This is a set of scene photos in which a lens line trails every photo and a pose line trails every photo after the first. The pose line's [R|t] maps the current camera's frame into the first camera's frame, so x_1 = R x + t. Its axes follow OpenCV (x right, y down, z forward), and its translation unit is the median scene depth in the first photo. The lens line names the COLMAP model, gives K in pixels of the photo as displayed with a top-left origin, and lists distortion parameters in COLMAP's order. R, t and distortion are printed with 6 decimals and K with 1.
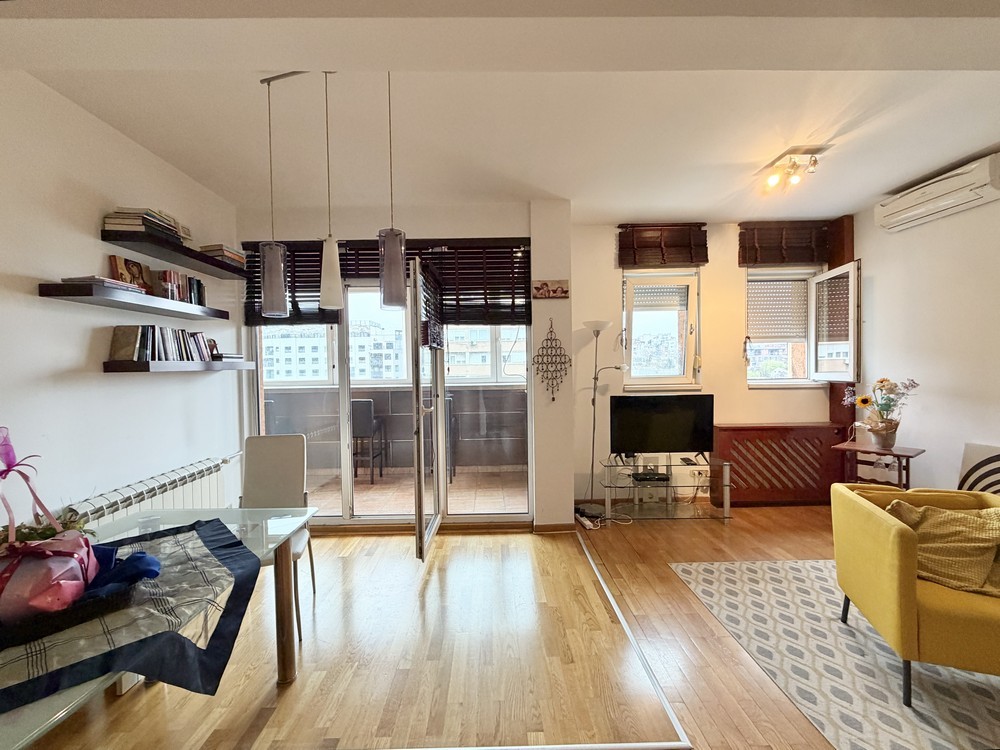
lens RADIAL K [[411.6, 0, 500.0], [0, 411.6, 375.0], [0, 0, 1]] dist [0.000325, -0.000212]
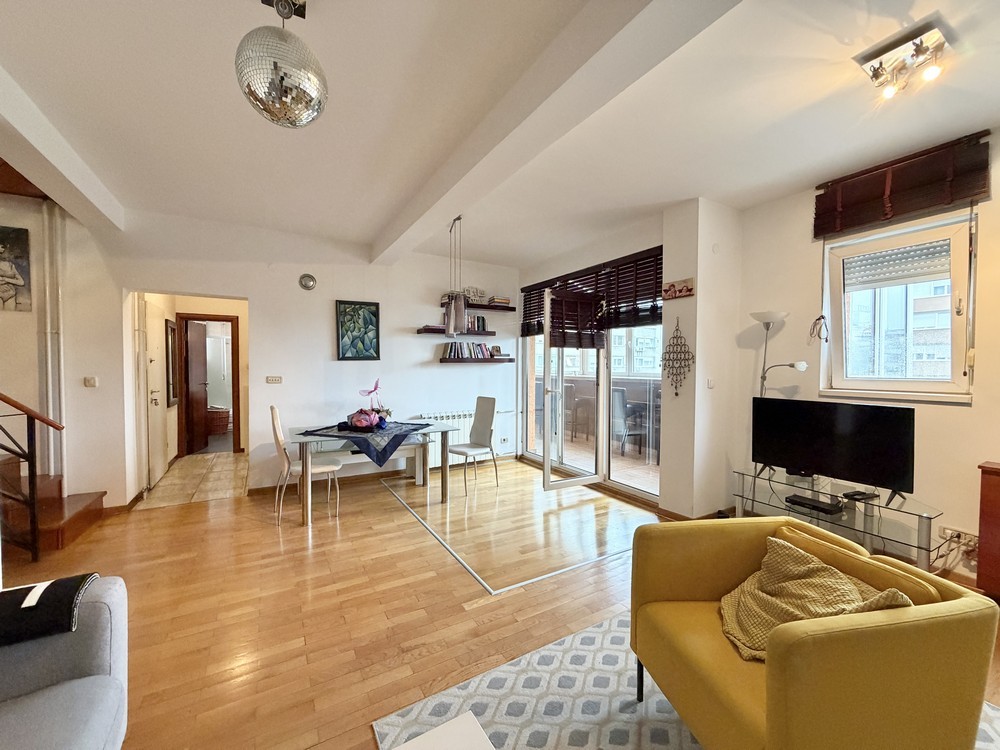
lens RADIAL K [[396.9, 0, 496.3], [0, 396.9, 376.6], [0, 0, 1]] dist [-0.000988, -0.000020]
pose [[0.490396, 0.041417, -0.870515, 0.775573], [-0.026954, 0.999113, 0.032351, -0.006295], [0.871083, 0.007599, 0.491077, 0.099245]]
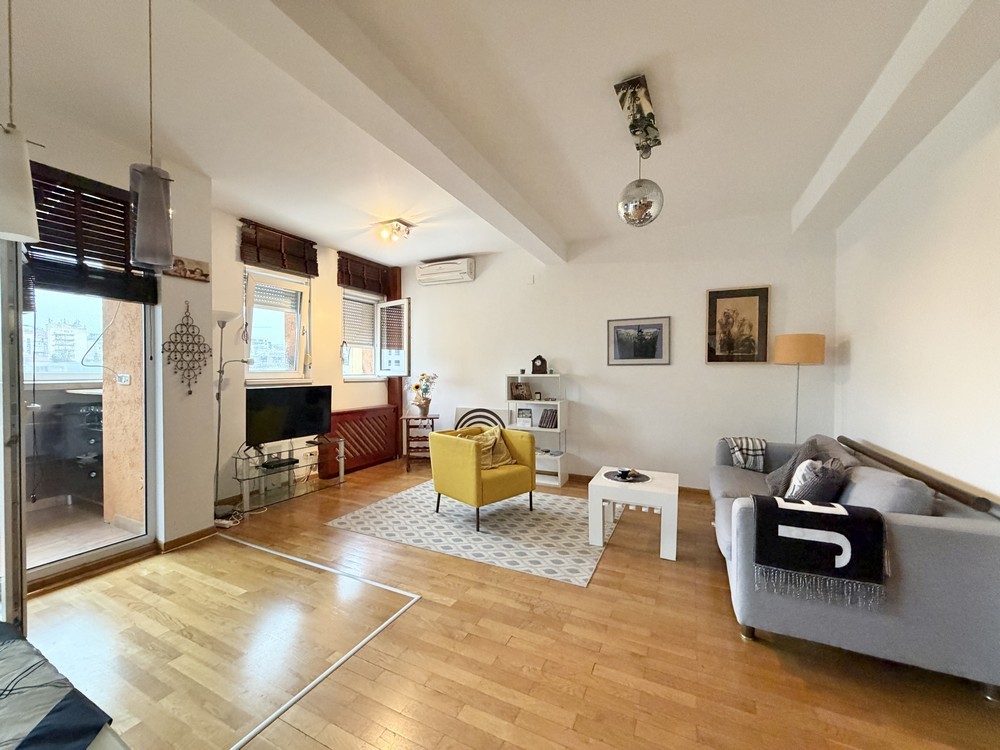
lens RADIAL K [[396.9, 0, 496.3], [0, 396.9, 376.6], [0, 0, 1]] dist [-0.000988, -0.000020]
pose [[0.450855, 0.005081, 0.892583, -0.332100], [0.006439, 0.999939, -0.008945, 0.035671], [-0.892574, 0.009780, 0.450795, 0.024244]]
